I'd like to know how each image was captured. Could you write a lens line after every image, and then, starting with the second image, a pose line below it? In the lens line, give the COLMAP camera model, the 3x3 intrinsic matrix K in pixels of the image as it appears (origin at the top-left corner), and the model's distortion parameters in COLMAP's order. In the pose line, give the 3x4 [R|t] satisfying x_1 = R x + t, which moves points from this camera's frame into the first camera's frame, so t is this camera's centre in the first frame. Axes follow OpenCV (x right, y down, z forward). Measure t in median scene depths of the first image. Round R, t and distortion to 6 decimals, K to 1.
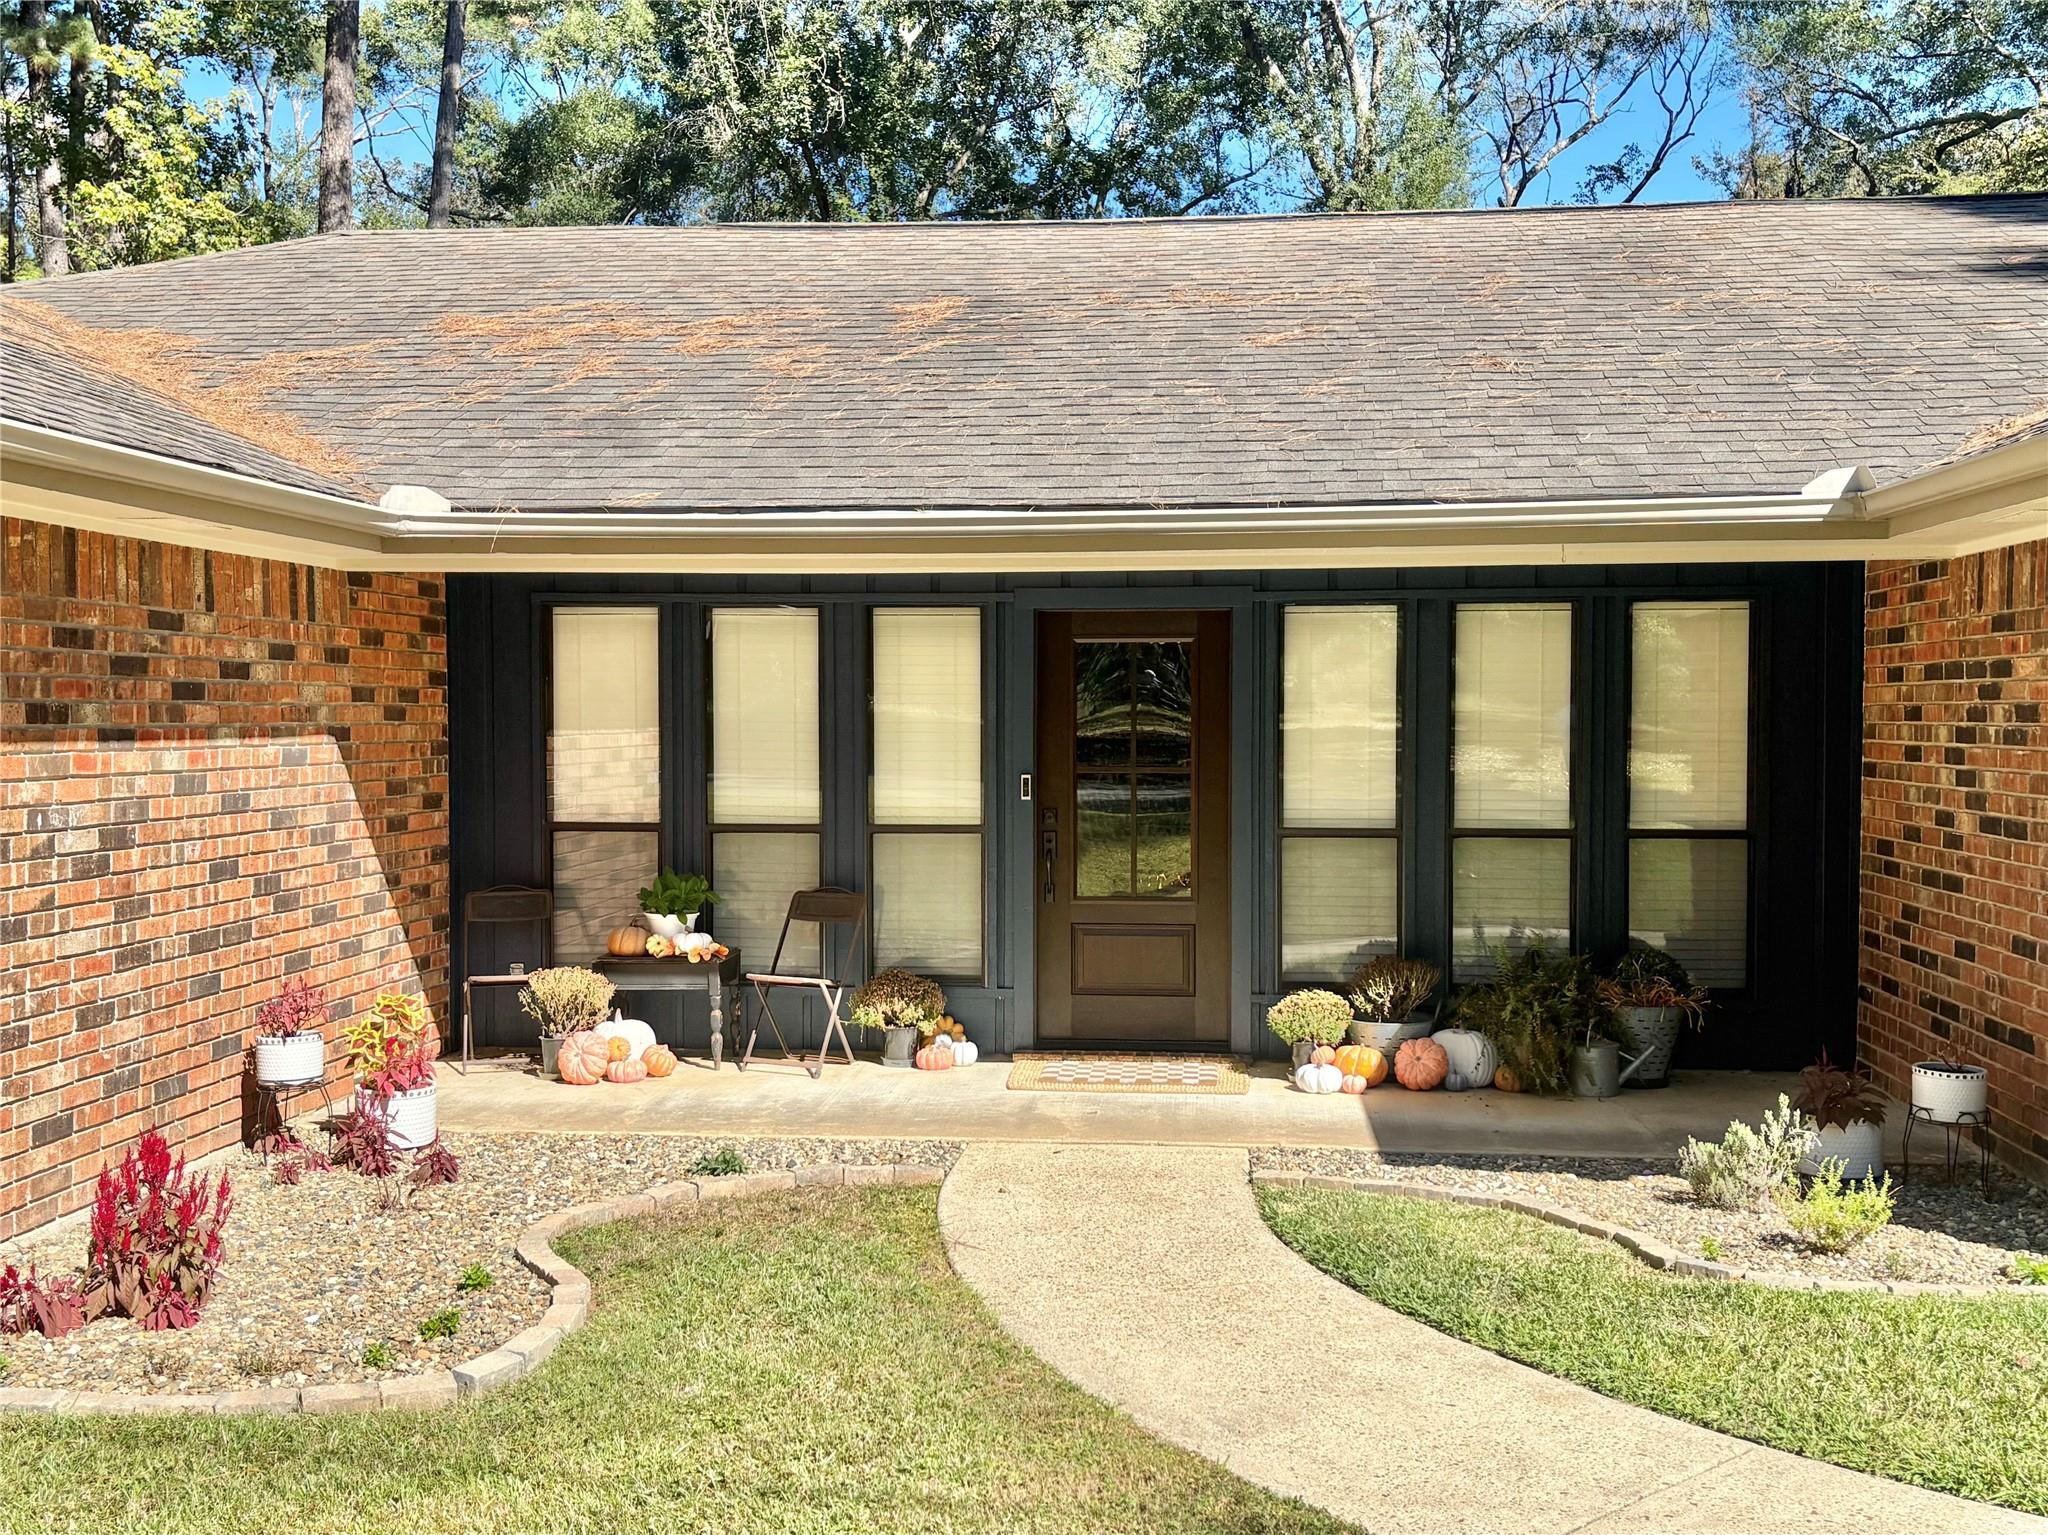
lens RADIAL K [[2205.4, 0, 1024.0], [0, 2205.4, 767.5], [0, 0, 1]] dist [0.000200, -0.002938]
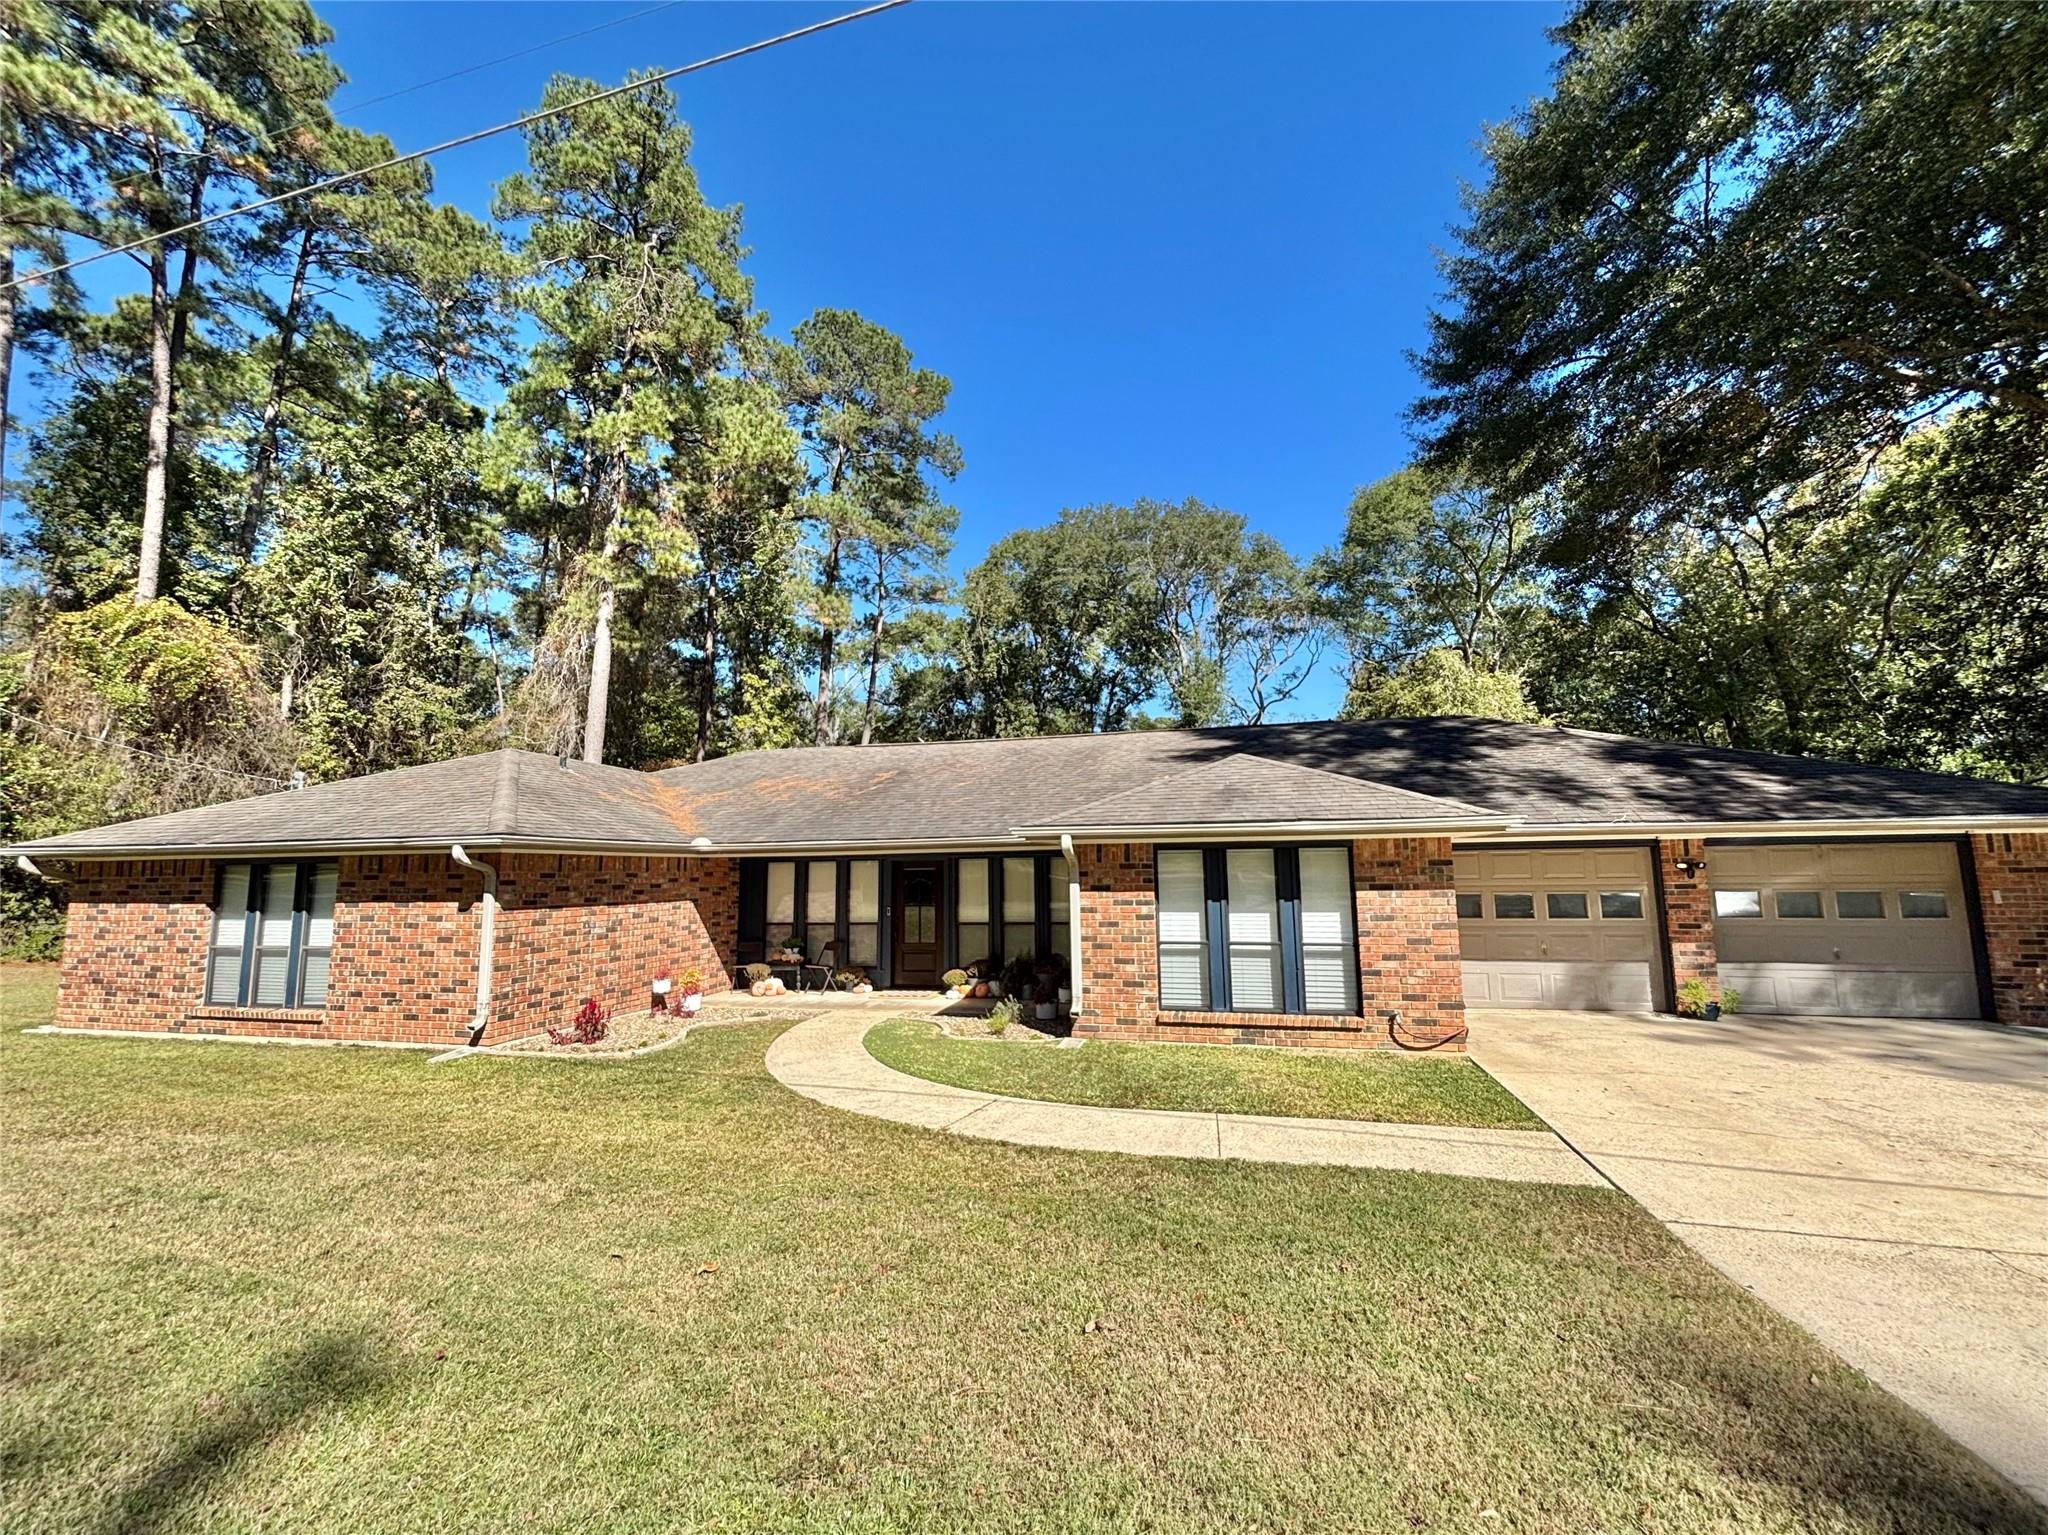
lens RADIAL K [[841.3, 0, 1024.0], [0, 841.3, 767.5], [0, 0, 1]] dist [-0.000004, 0.000365]
pose [[0.990014, -0.030849, -0.137550, 0.422756], [0.010191, 0.988871, -0.148429, -0.019152], [0.140598, 0.145545, 0.979310, -0.346162]]
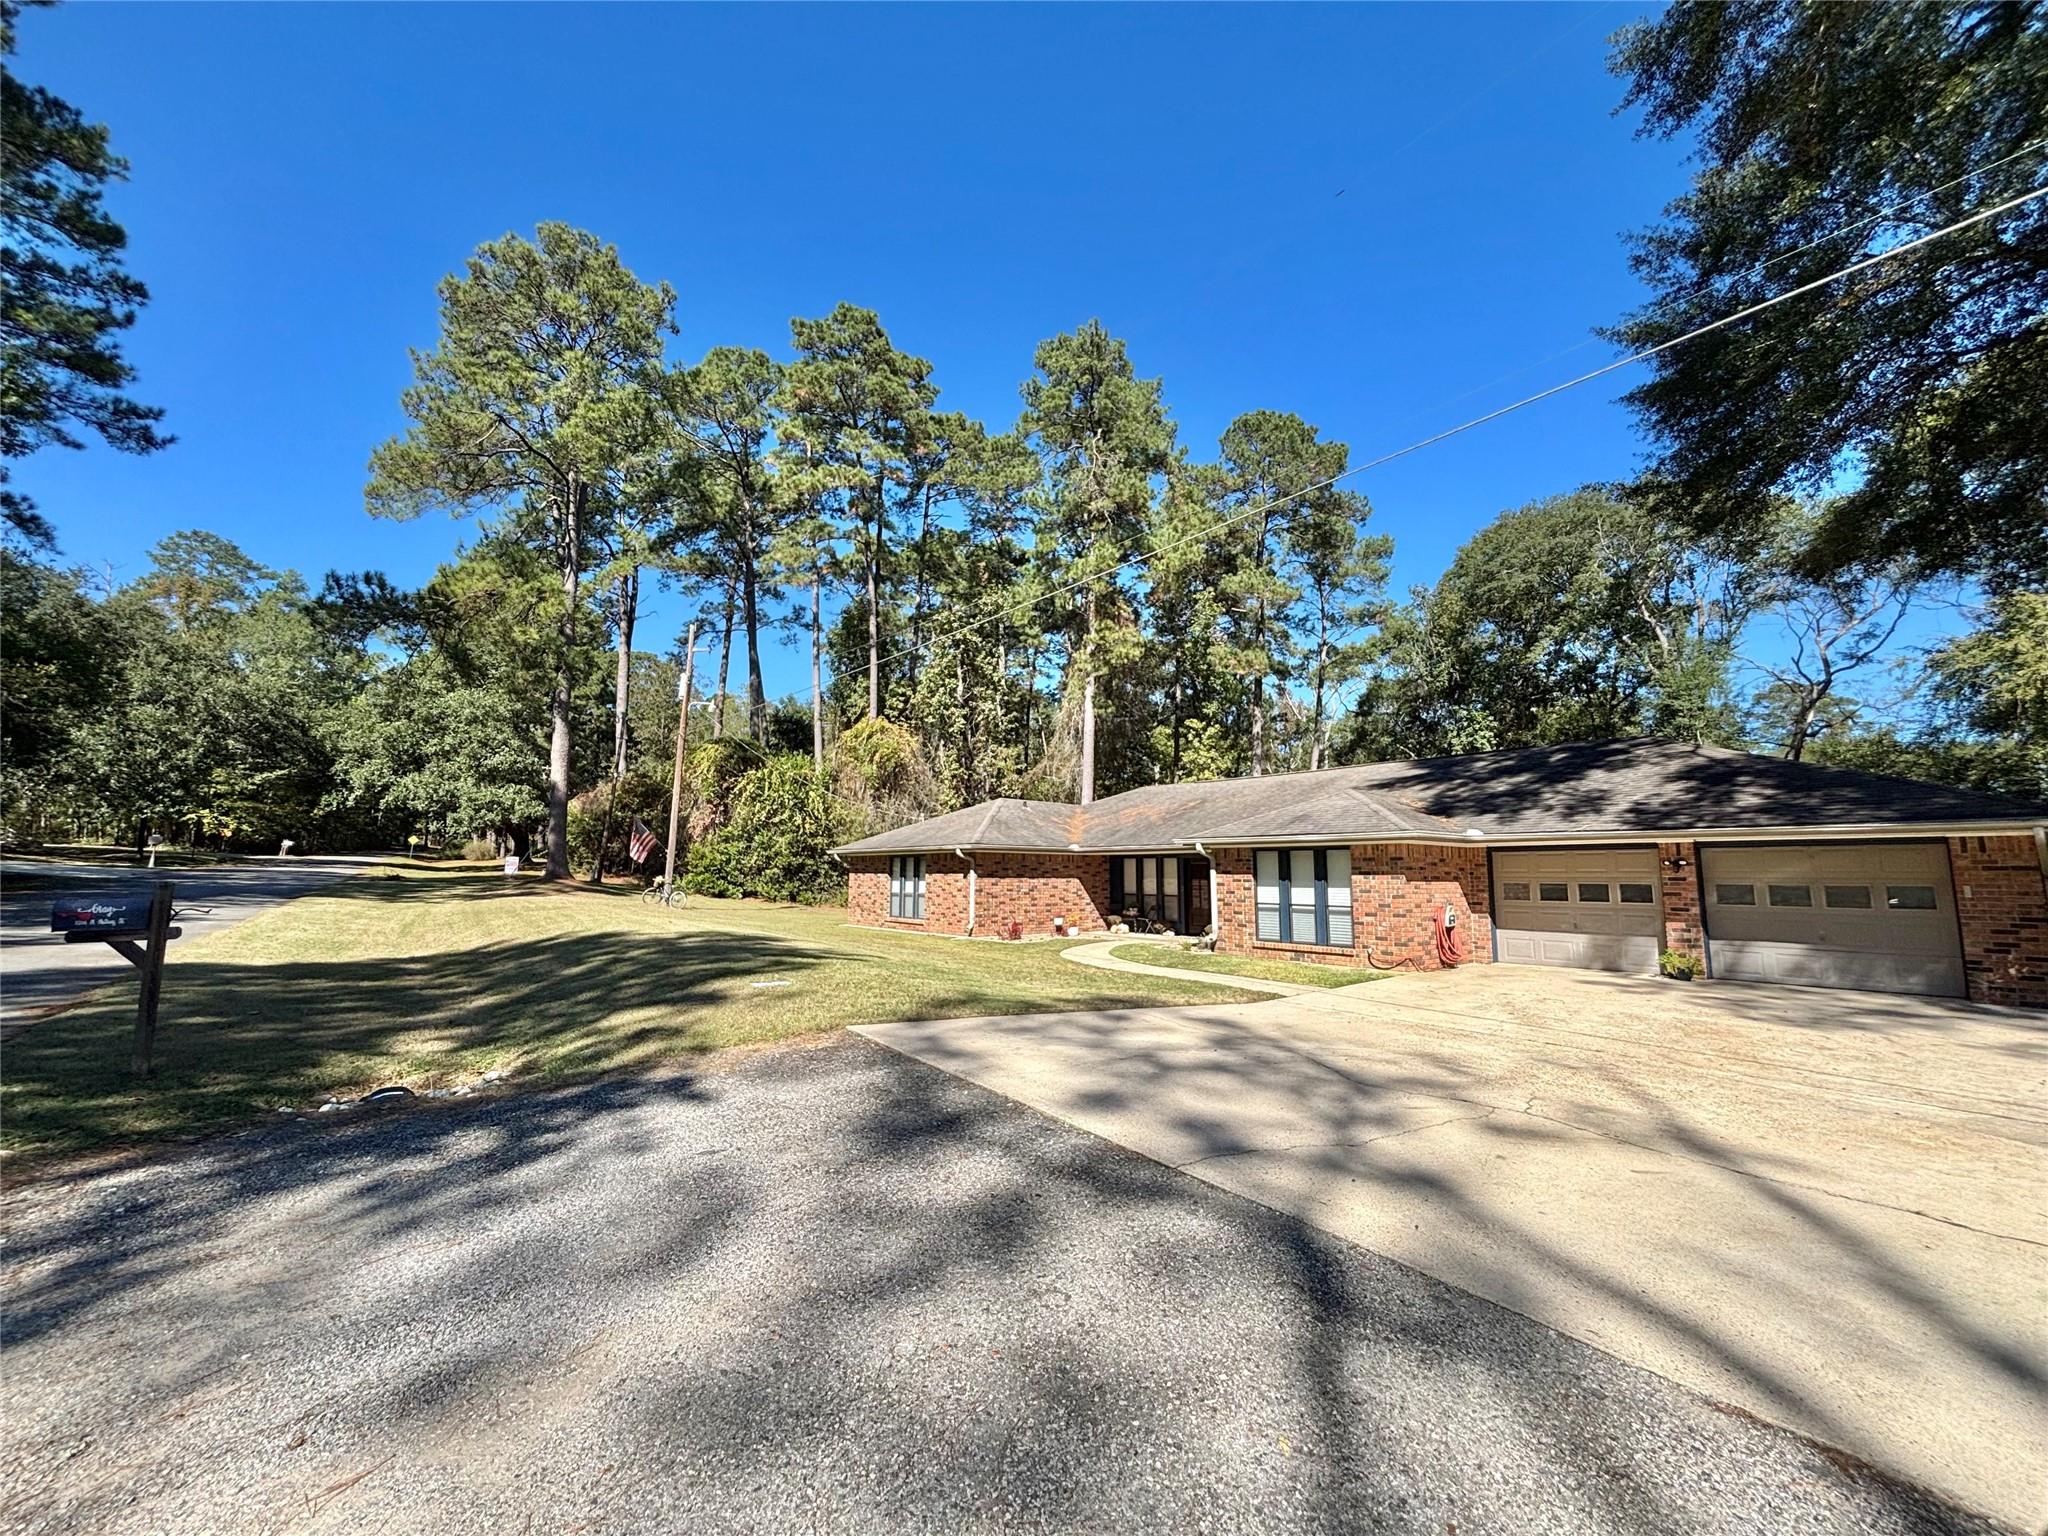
lens RADIAL K [[807.2, 0, 1027.9], [0, 807.2, 791.9], [0, 0, 1]] dist [0.001374, -0.000017]
pose [[0.708260, -0.069295, -0.702542, 1.272217], [-0.021807, 0.992548, -0.119884, 0.019819], [0.705614, 0.100230, 0.701472, -0.855722]]
